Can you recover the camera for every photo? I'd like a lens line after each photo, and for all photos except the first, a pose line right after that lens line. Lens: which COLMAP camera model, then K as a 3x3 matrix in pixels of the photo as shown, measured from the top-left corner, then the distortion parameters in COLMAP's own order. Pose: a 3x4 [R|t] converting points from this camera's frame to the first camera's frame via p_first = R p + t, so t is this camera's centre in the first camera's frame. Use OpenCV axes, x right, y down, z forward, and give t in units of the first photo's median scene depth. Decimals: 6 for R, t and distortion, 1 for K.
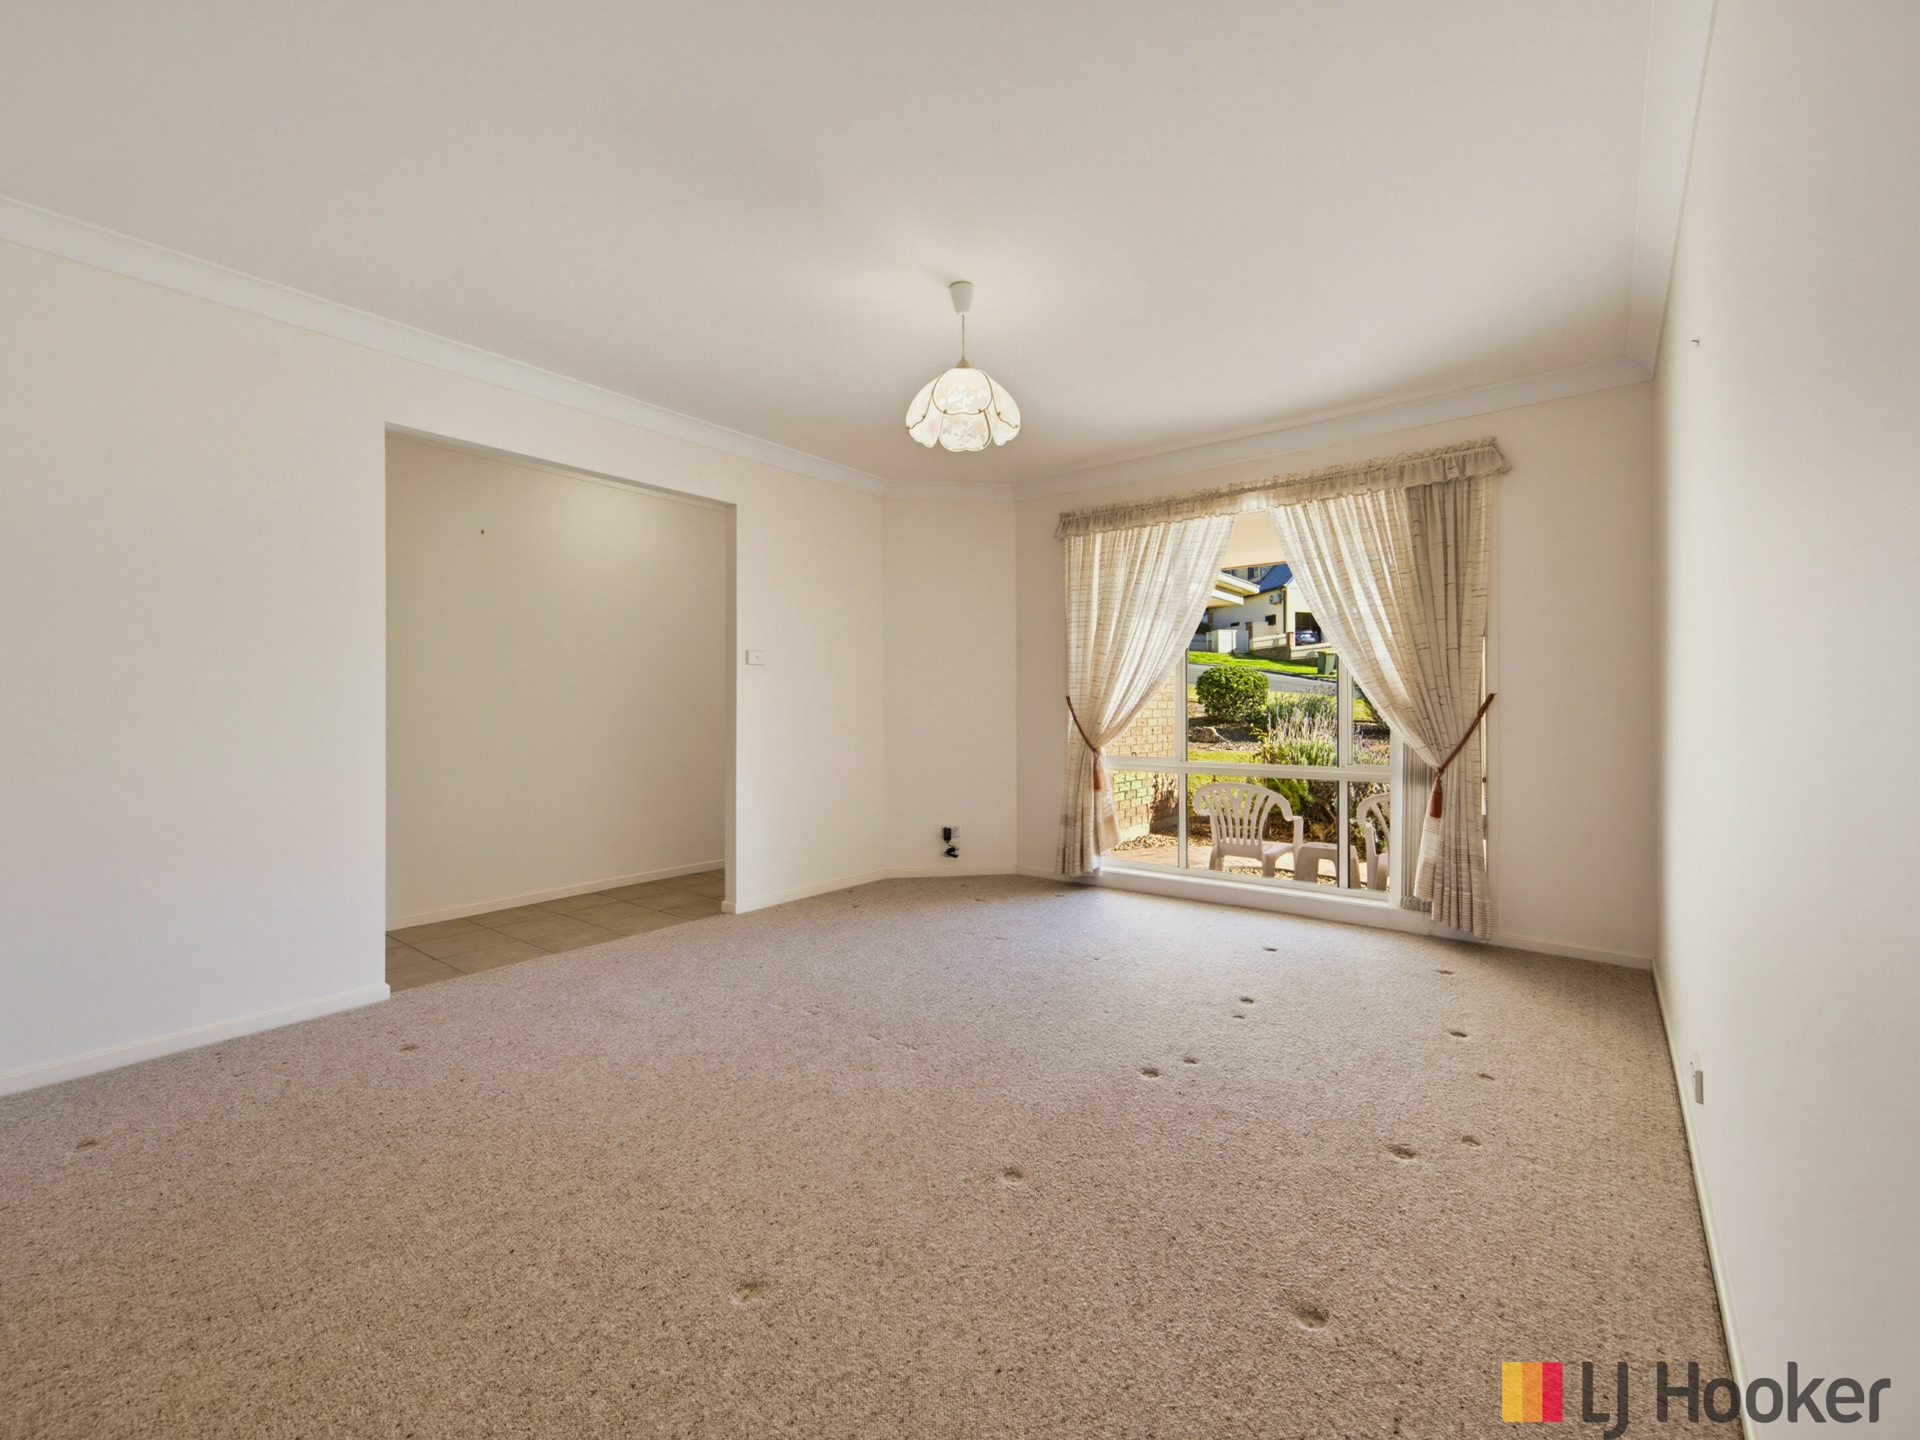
lens RADIAL K [[788.4, 0, 962.6], [0, 788.4, 707.5], [0, 0, 1]] dist [0.002274, -0.000665]
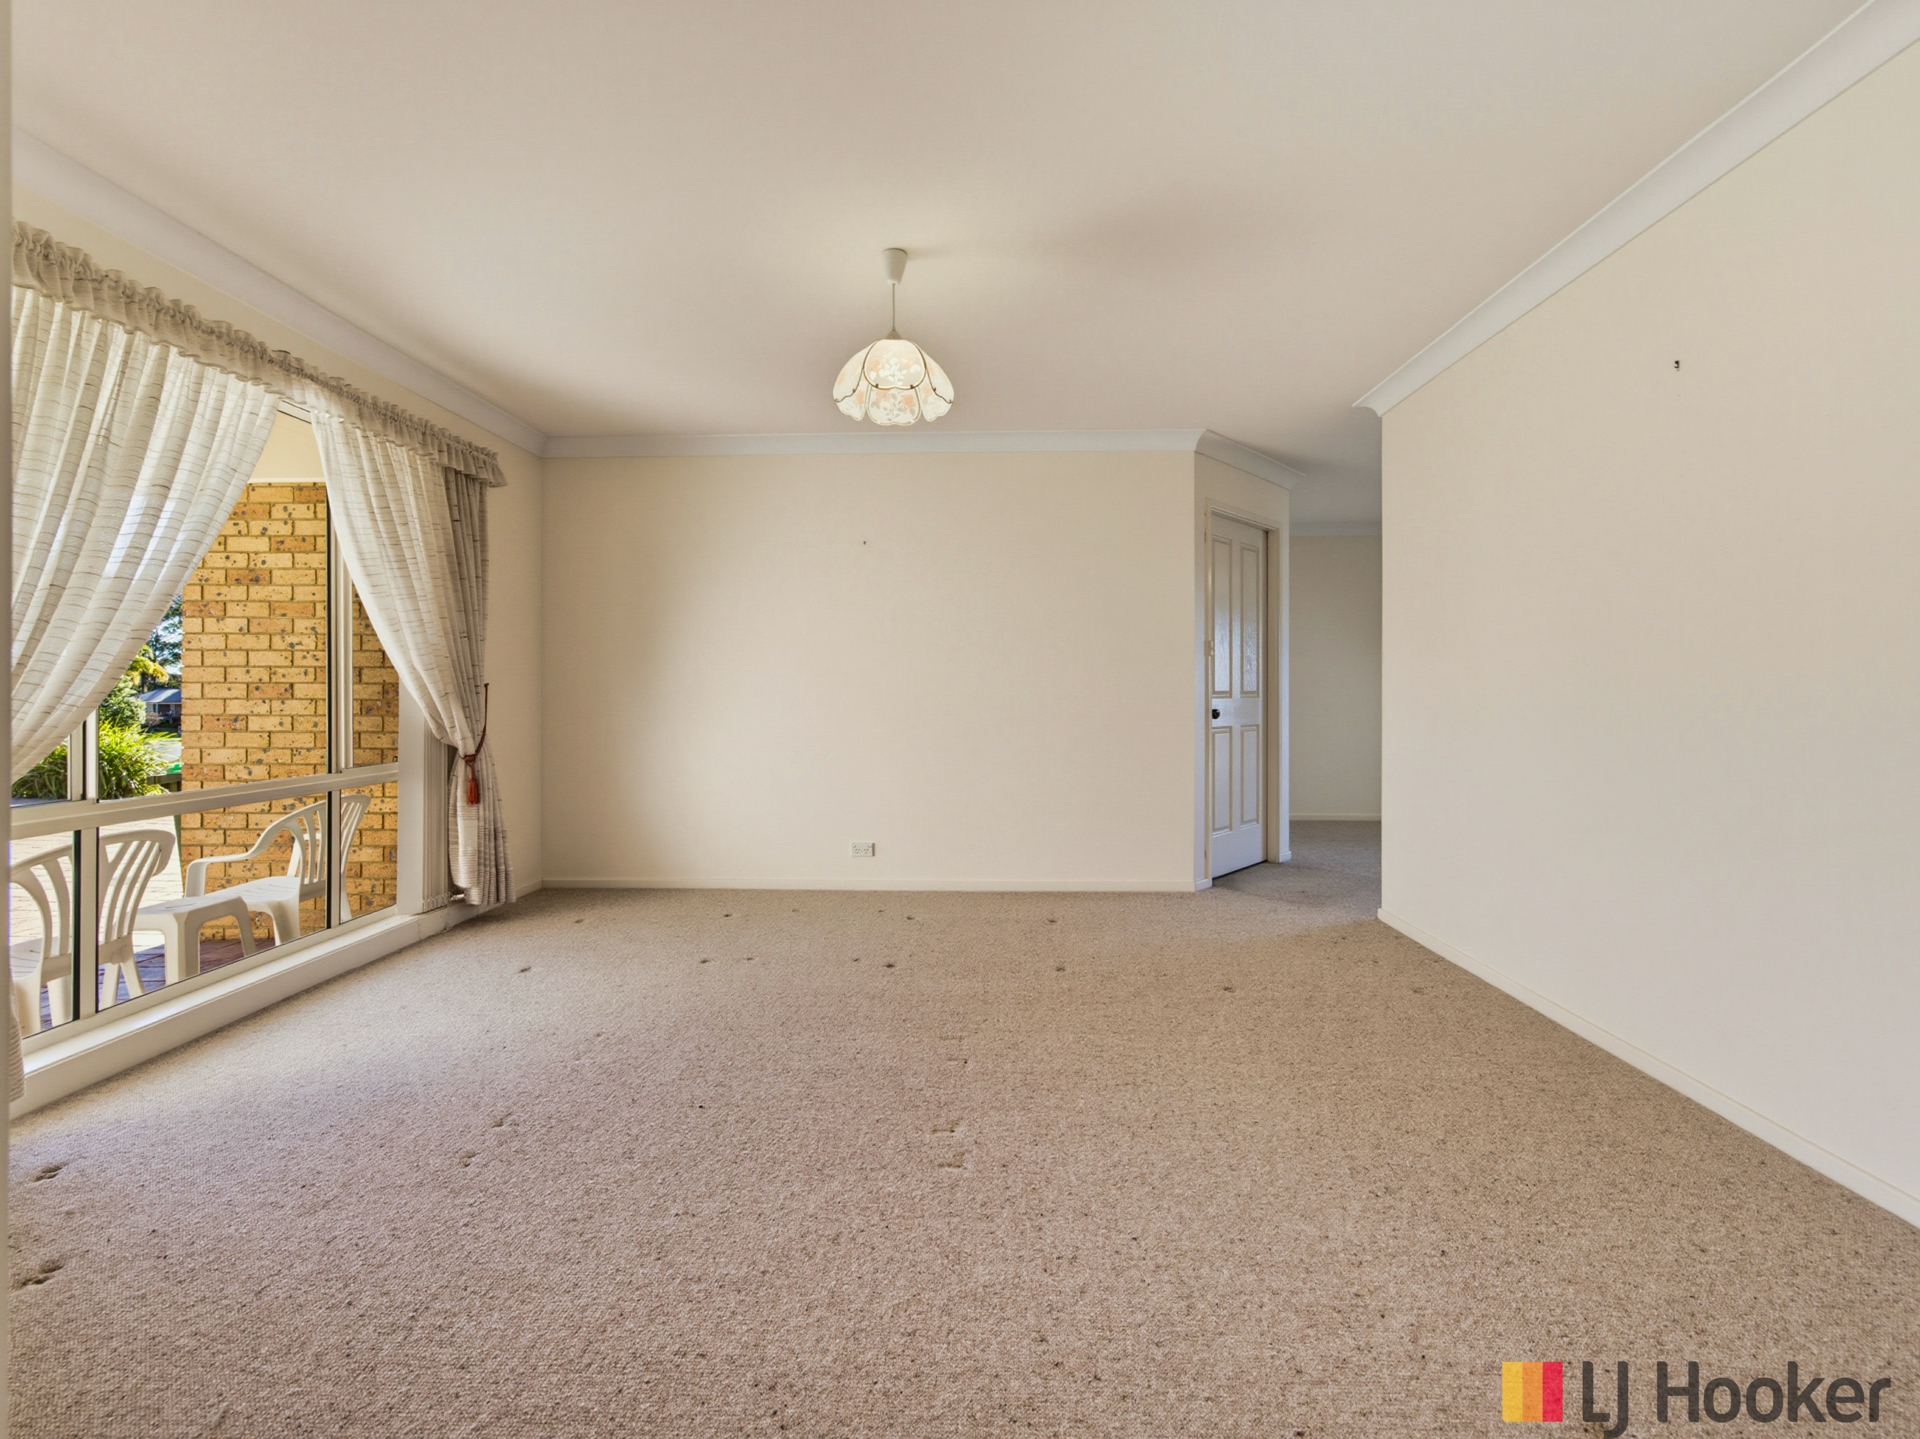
lens RADIAL K [[788.4, 0, 978.8], [0, 788.4, 689.8], [0, 0, 1]] dist [0.002274, -0.000665]
pose [[-0.605342, 0.009322, 0.795911, -0.589808], [0.005581, 0.999957, -0.007467, 0.003096], [-0.795946, -0.000078, -0.605368, 1.069722]]
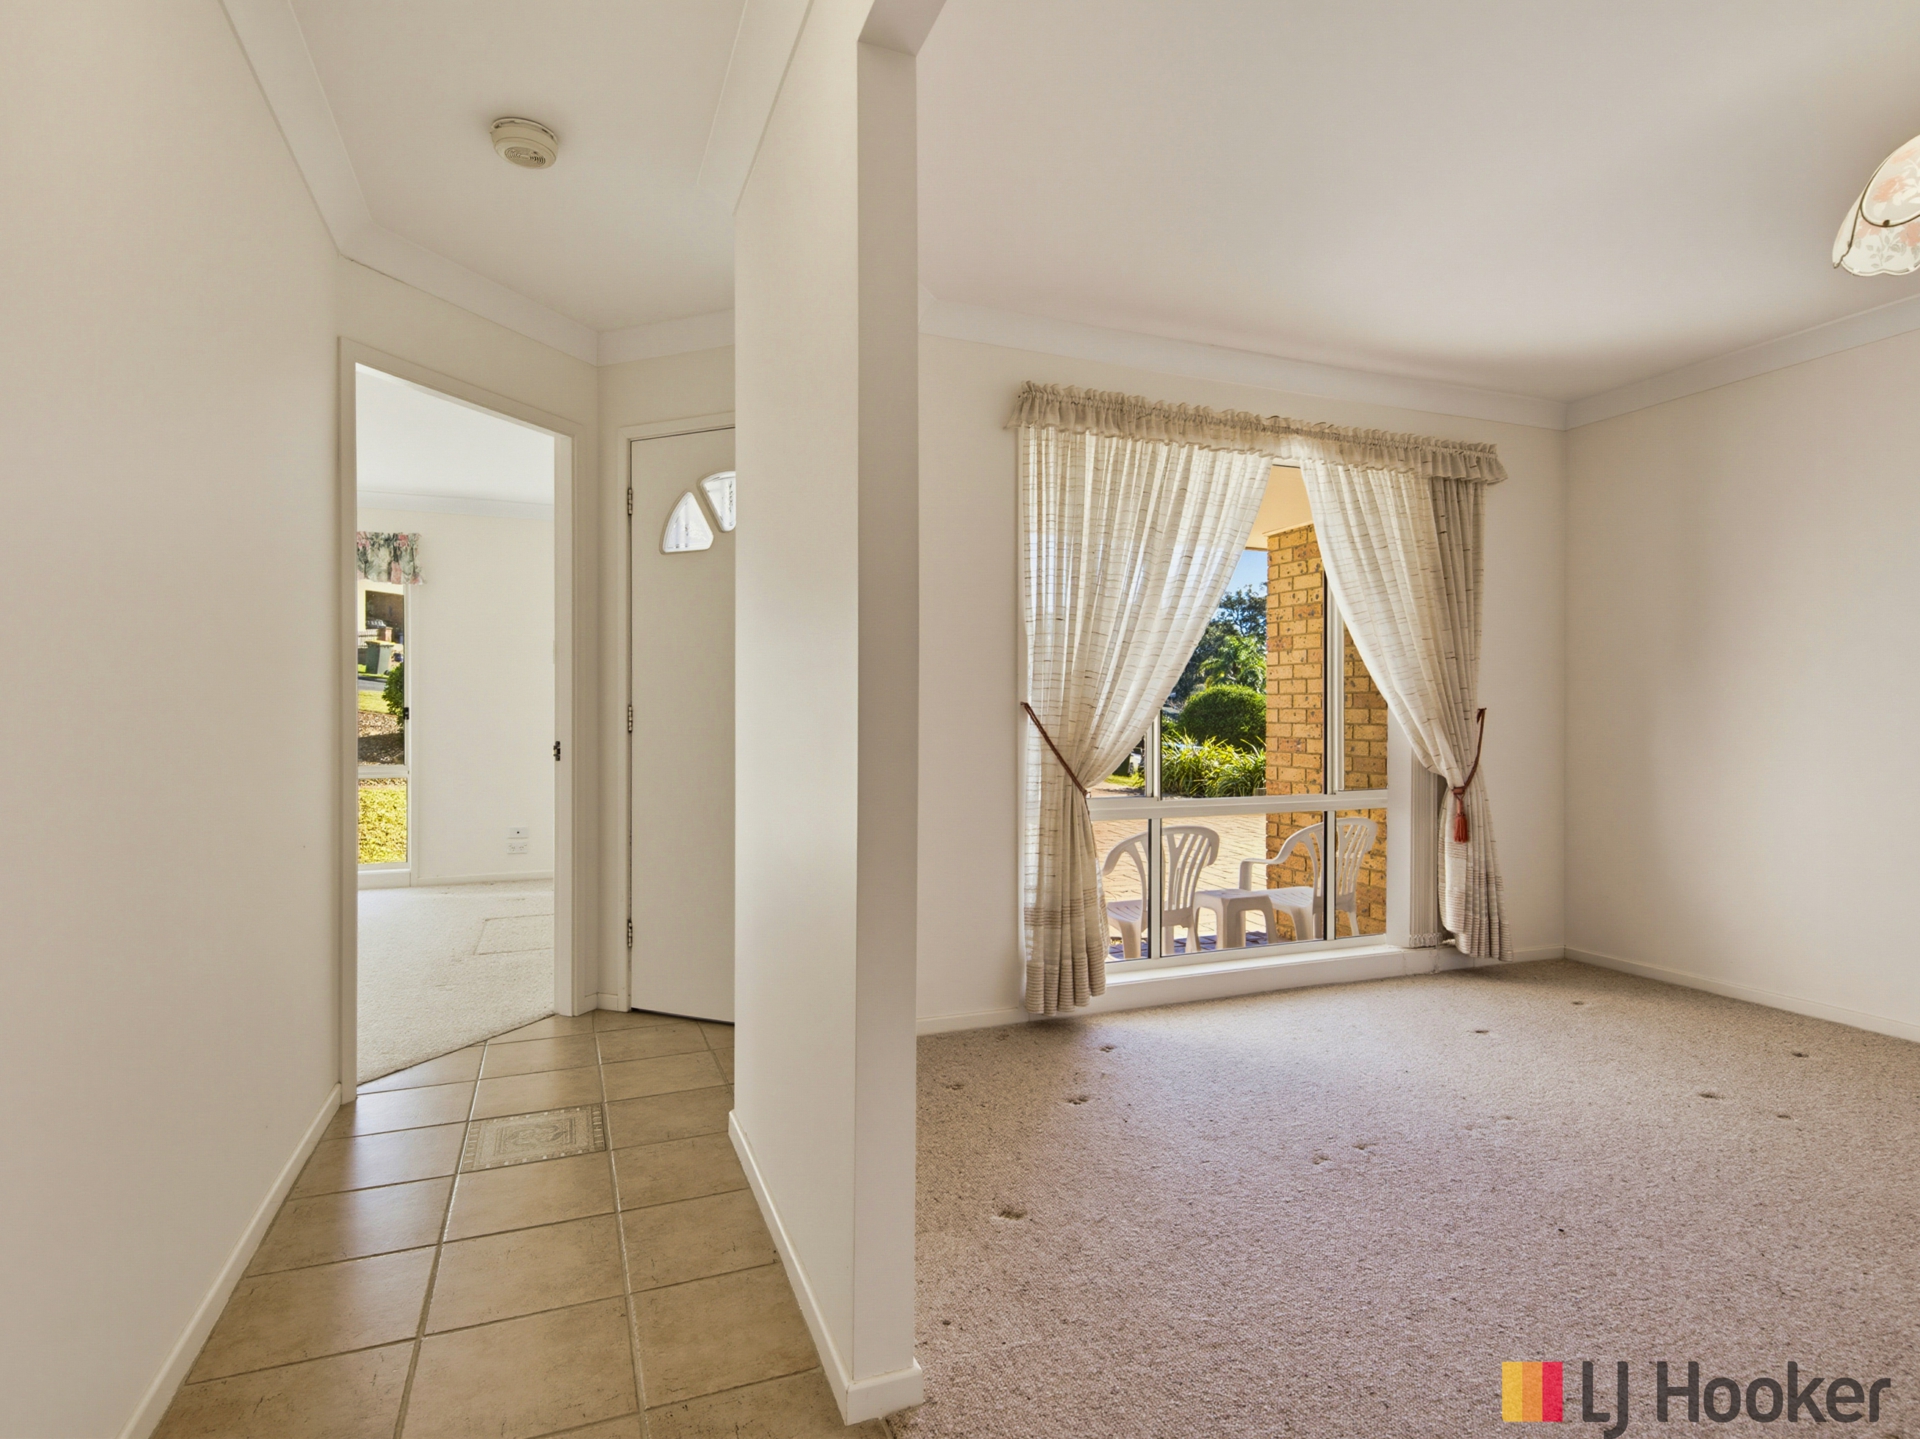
lens RADIAL K [[1012.3, 0, 945.5], [0, 1012.3, 716.5], [0, 0, 1]] dist [0.003350, -0.000698]
pose [[0.509335, 0.007029, 0.860539, -0.709028], [-0.003667, 0.999975, -0.005997, 0.002638], [-0.860560, -0.000101, 0.509348, 0.893378]]
